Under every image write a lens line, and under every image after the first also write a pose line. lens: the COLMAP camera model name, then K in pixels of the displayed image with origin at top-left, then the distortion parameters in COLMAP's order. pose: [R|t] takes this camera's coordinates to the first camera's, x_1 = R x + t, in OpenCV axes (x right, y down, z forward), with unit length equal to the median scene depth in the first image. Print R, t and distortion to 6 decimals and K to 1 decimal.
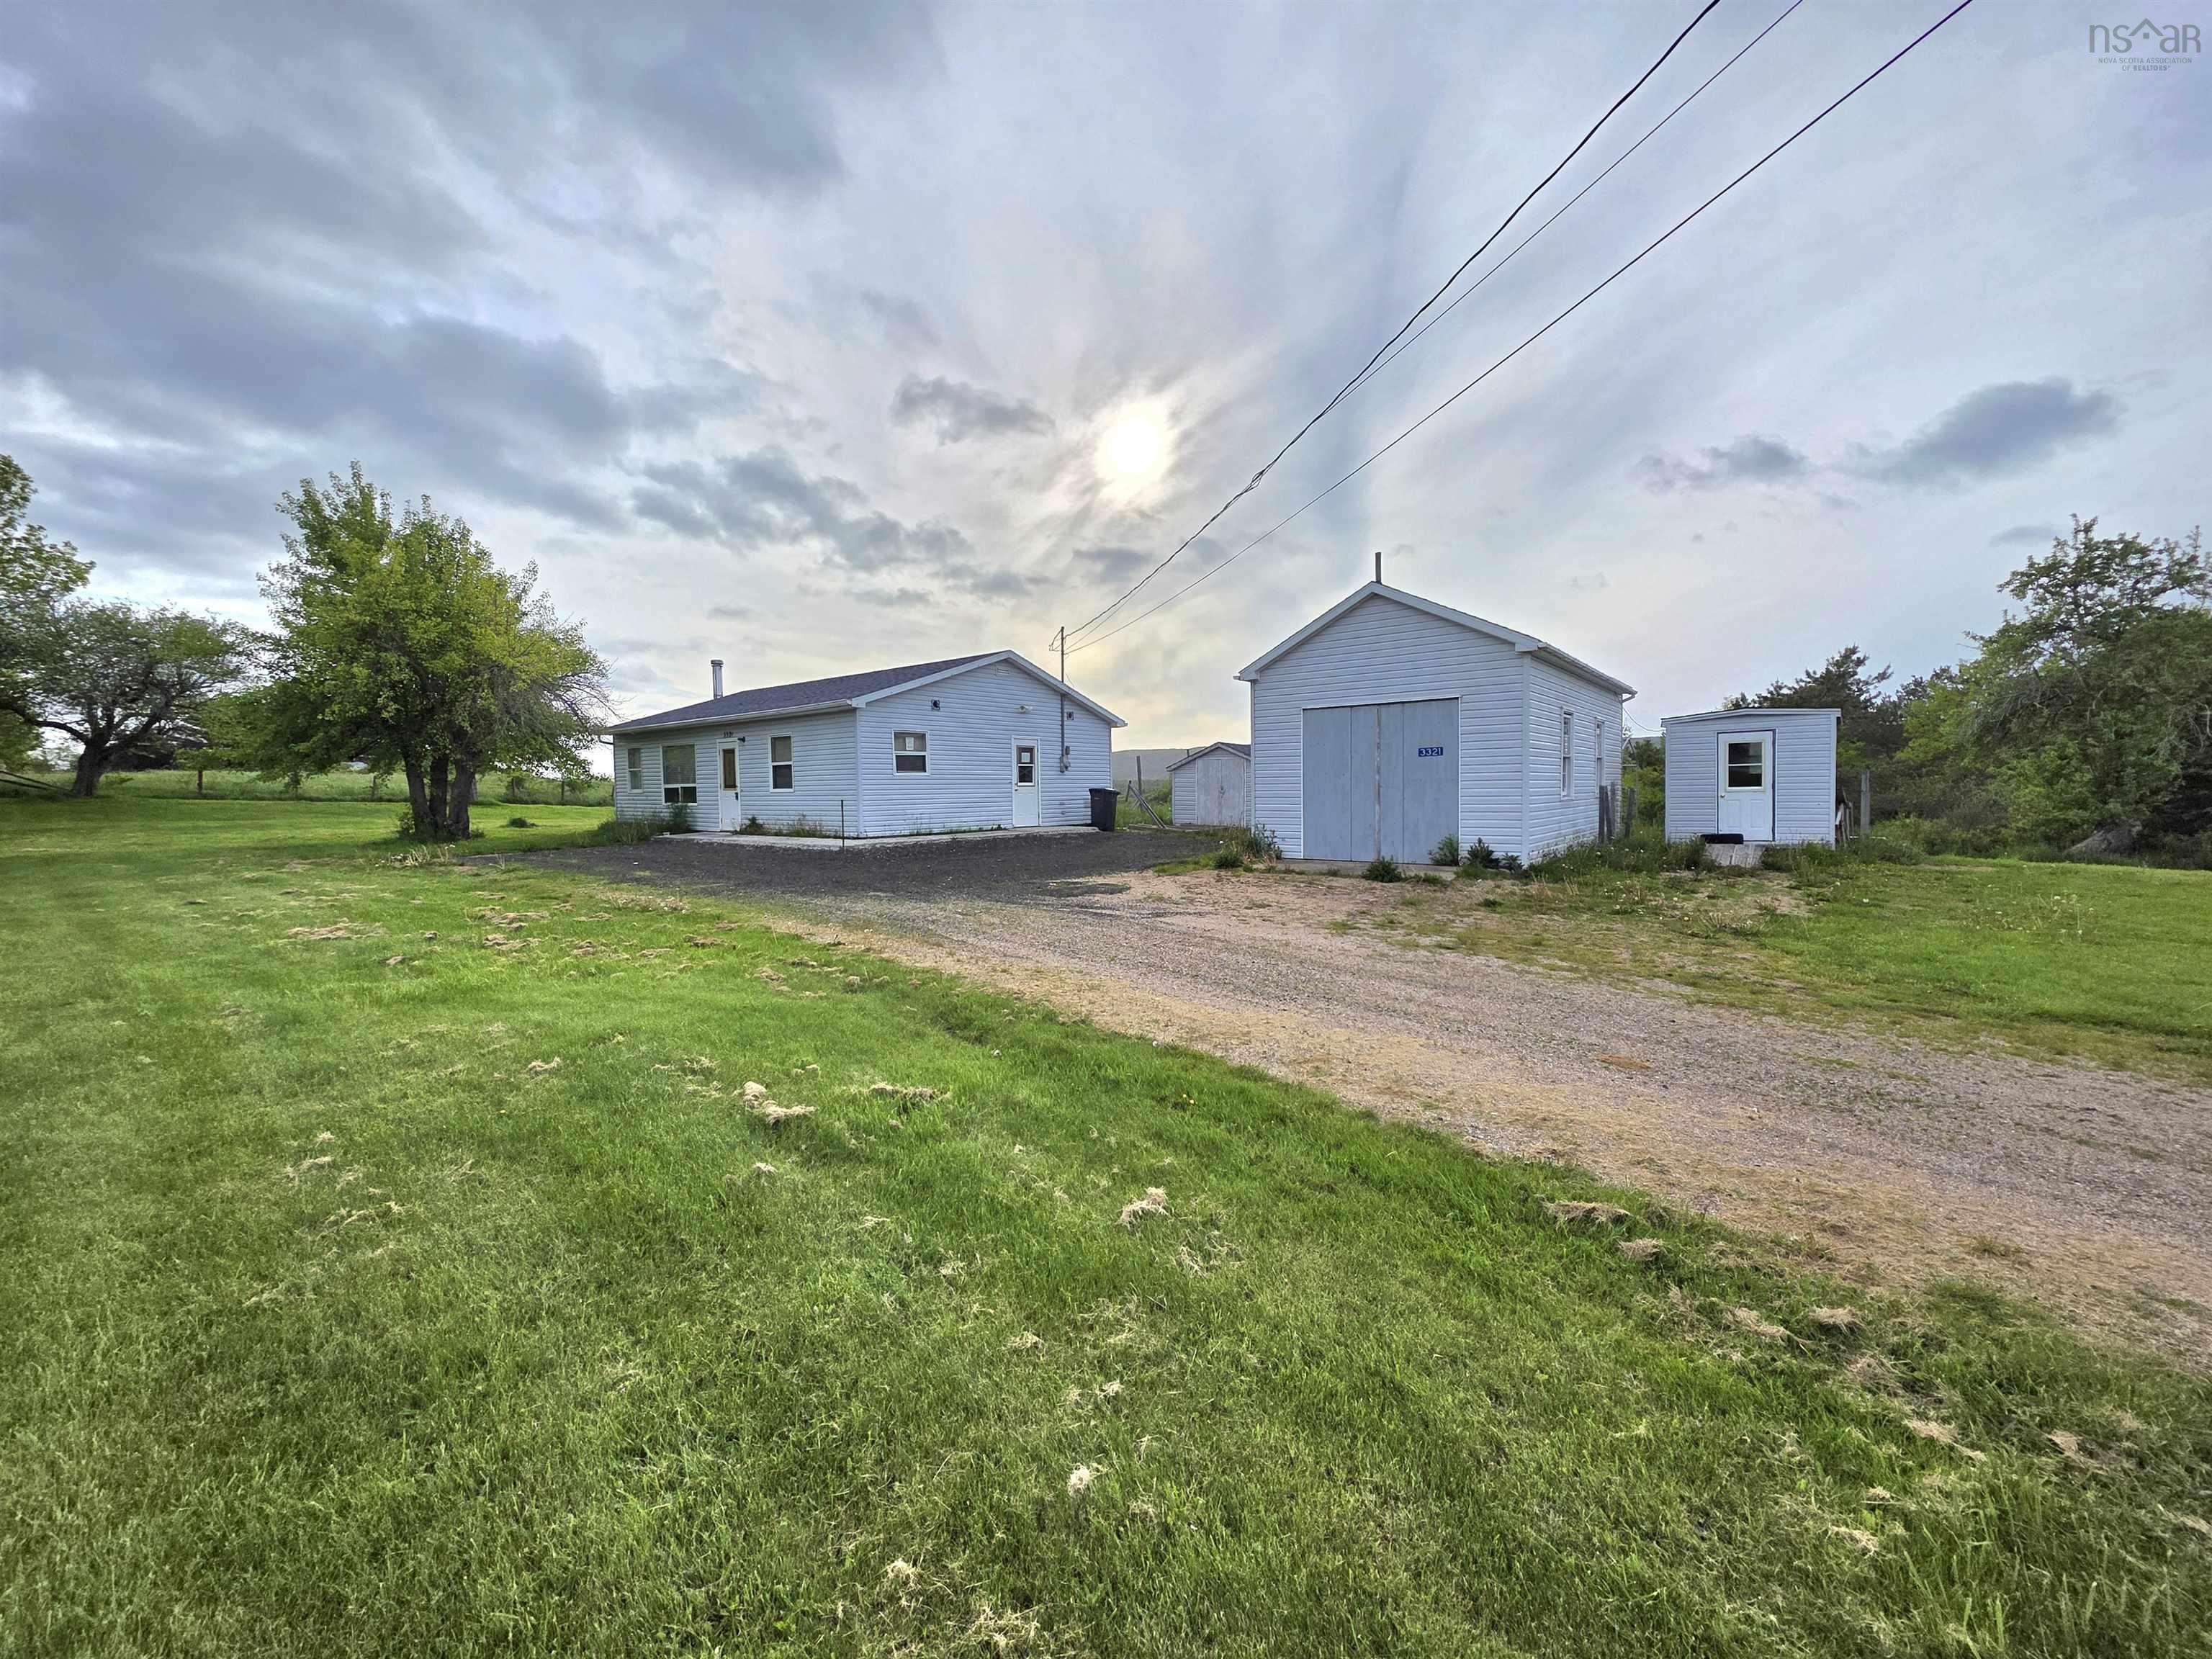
lens RADIAL K [[875.0, 0, 1110.9], [0, 875.0, 827.1], [0, 0, 1]] dist [-0.000391, -0.000169]
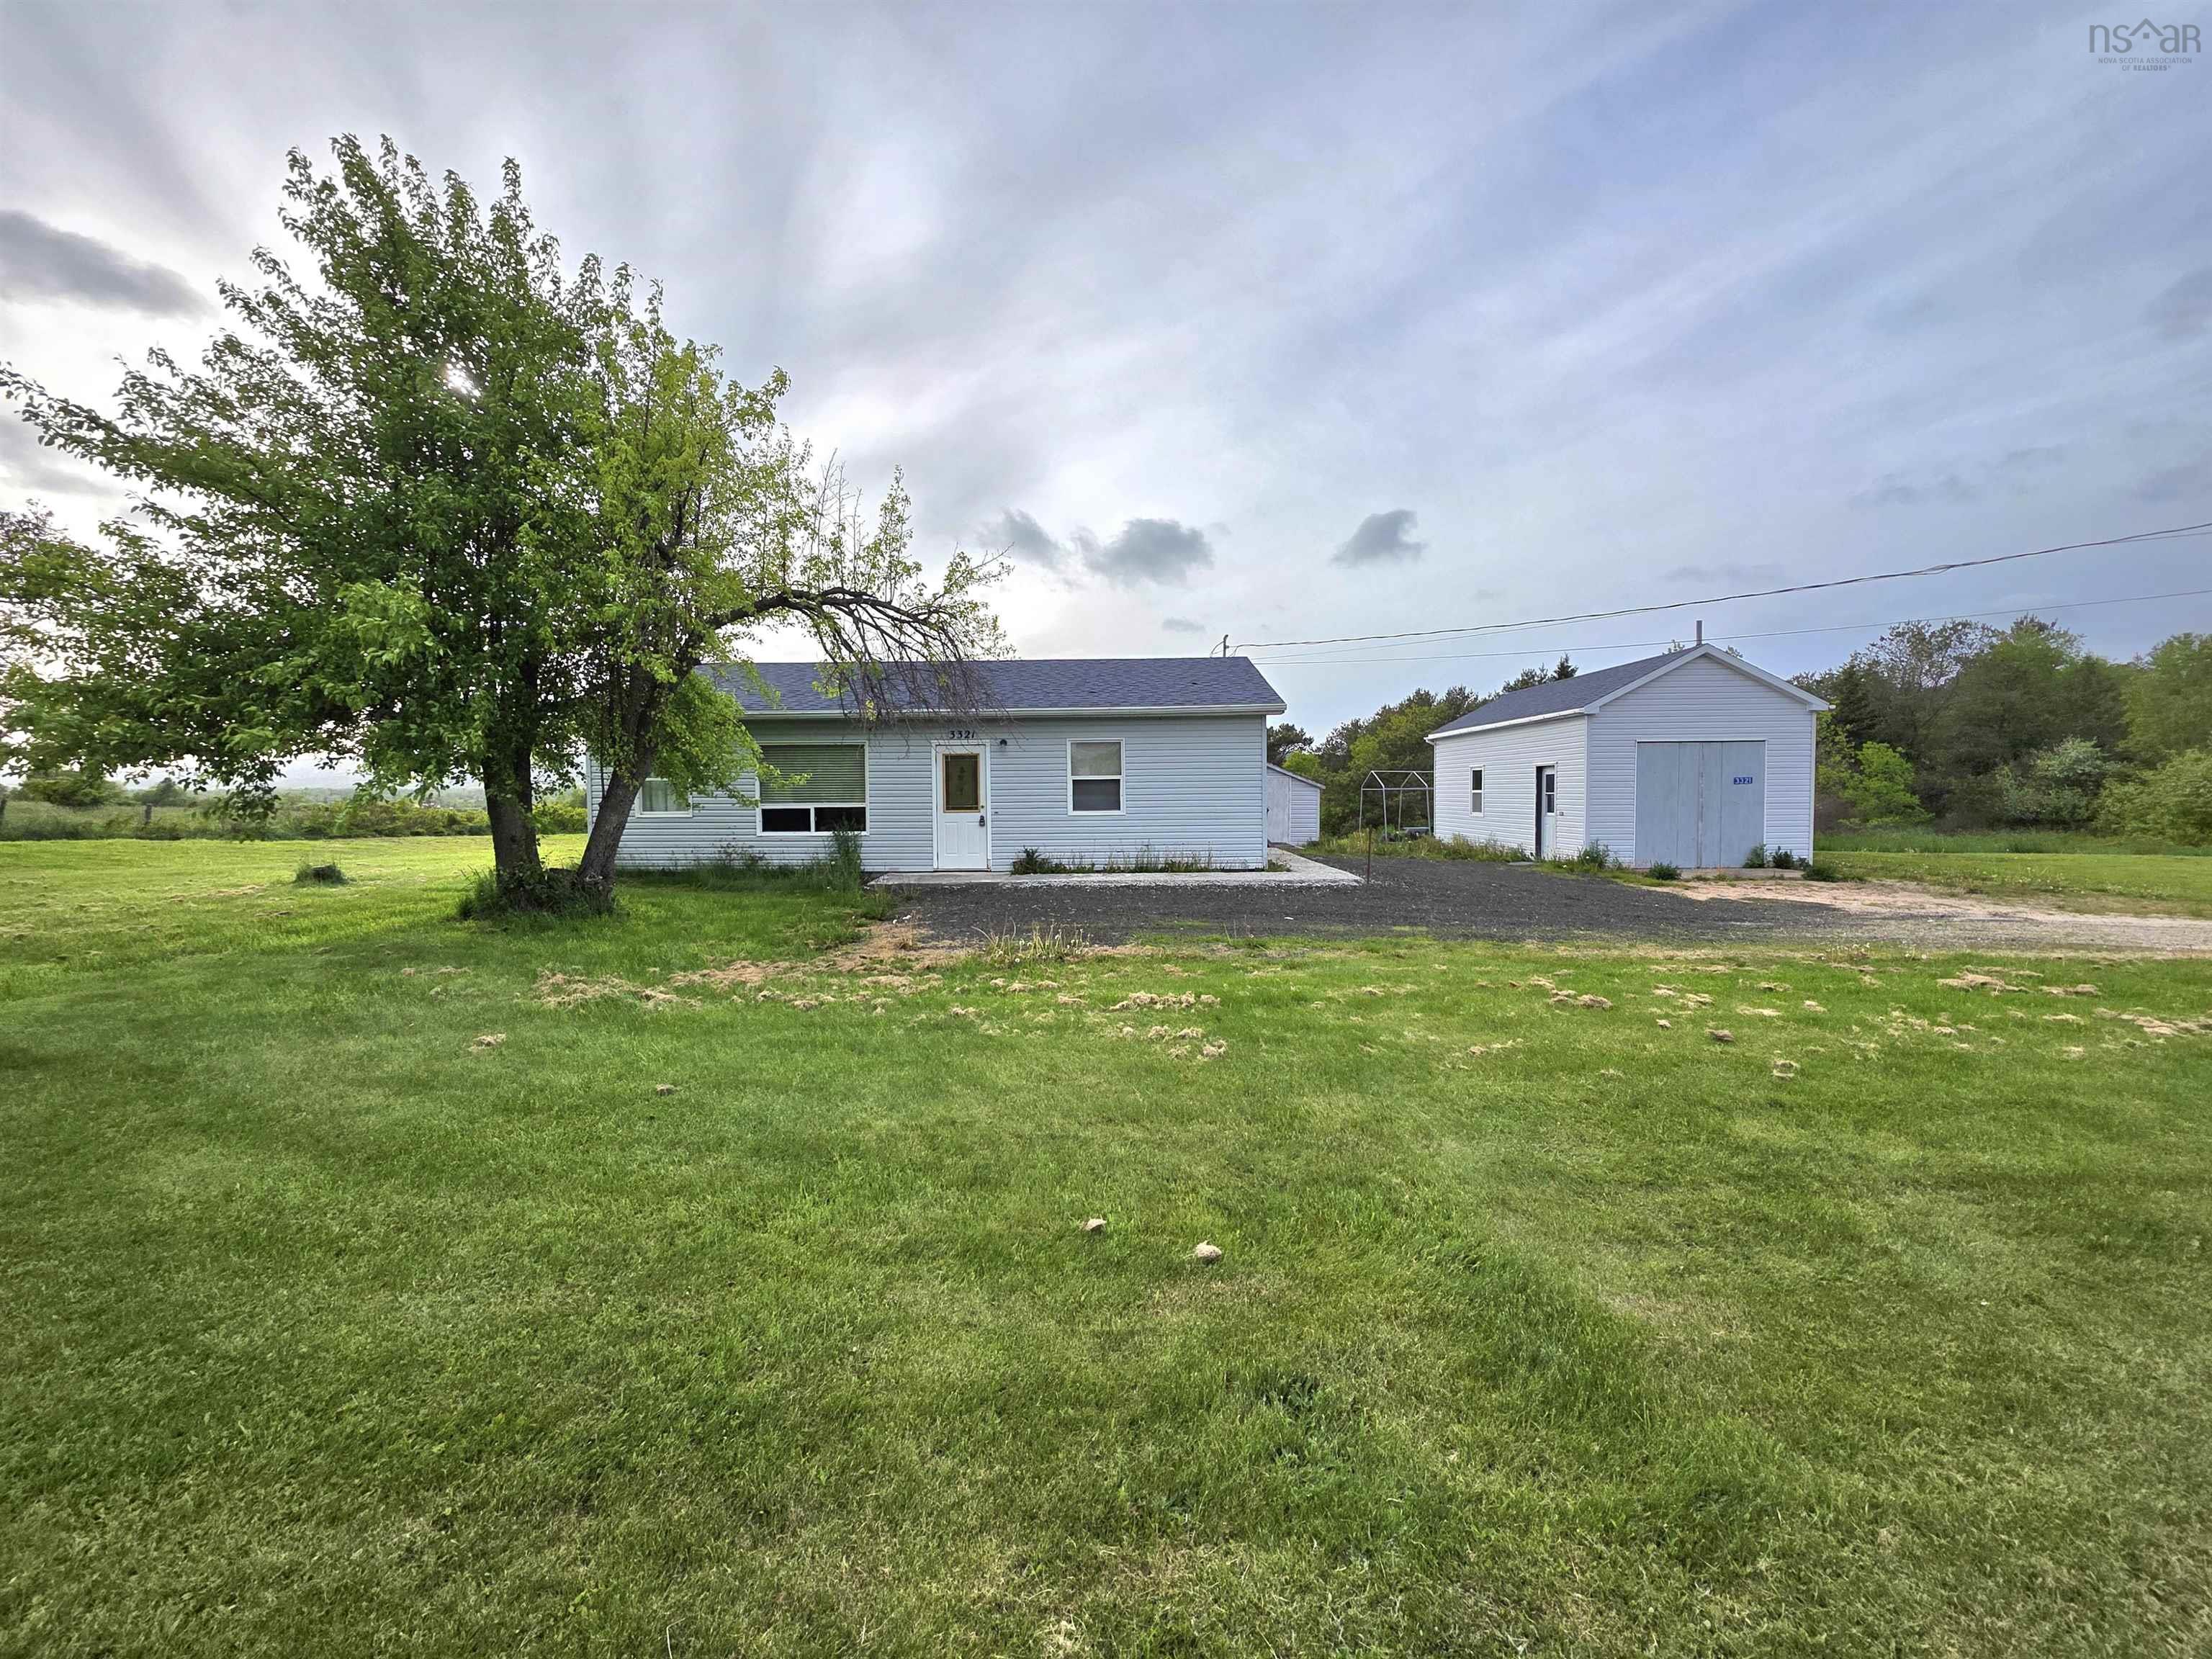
lens RADIAL K [[875.0, 0, 1088.6], [0, 875.0, 834.5], [0, 0, 1]] dist [-0.000391, -0.000169]
pose [[0.791224, -0.021017, 0.611165, -0.817785], [0.026658, 0.999645, -0.000136, -0.022318], [-0.610945, 0.016400, 0.791503, 0.389988]]
